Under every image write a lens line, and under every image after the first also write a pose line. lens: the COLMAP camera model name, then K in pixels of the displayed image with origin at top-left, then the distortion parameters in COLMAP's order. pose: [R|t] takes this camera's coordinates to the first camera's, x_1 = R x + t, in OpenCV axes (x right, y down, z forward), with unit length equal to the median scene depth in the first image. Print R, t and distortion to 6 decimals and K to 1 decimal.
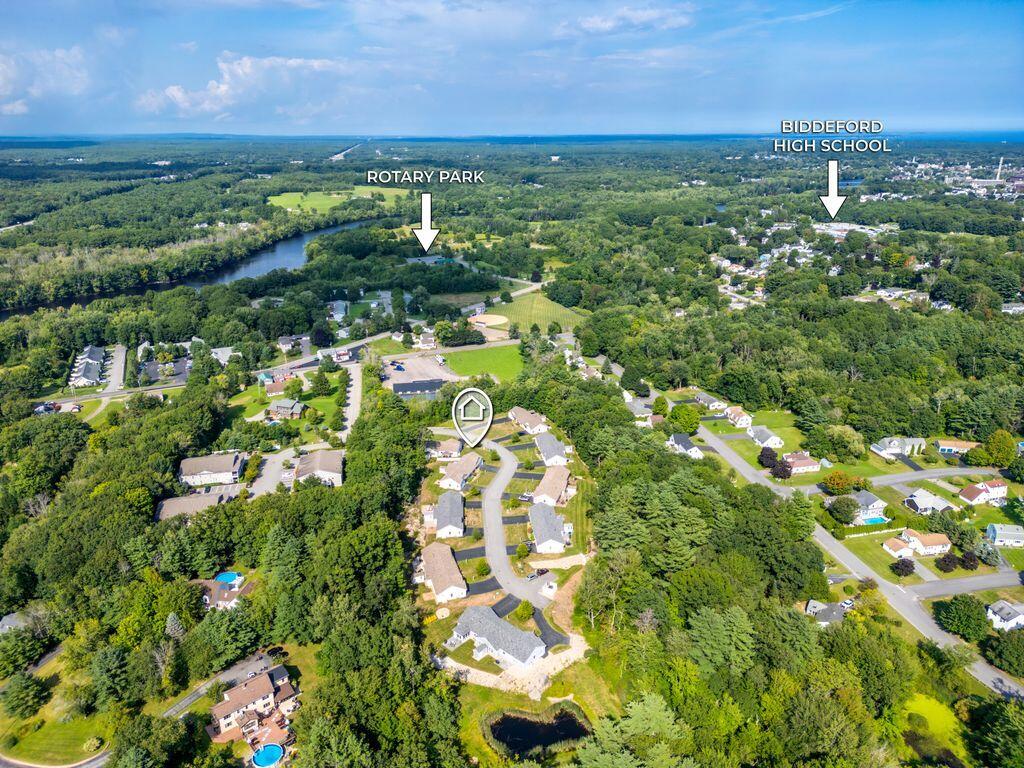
lens RADIAL K [[715.0, 0, 512.0], [0, 715.0, 384.0], [0, 0, 1]] dist [0.071483, -0.055472]
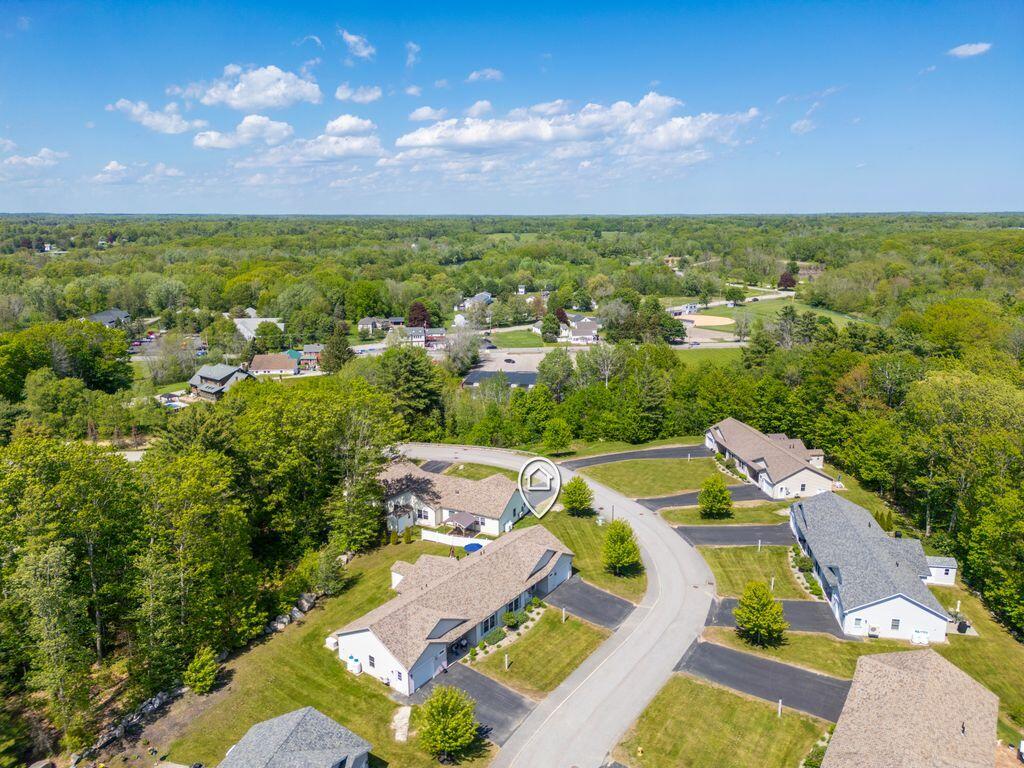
lens RADIAL K [[715.0, 0, 512.0], [0, 715.0, 384.0], [0, 0, 1]] dist [0.071483, -0.055472]
pose [[0.948497, 0.065195, -0.310005, 0.014912], [-0.097741, 0.991077, -0.090622, 0.065563], [0.301331, 0.116255, 0.946406, 0.728294]]
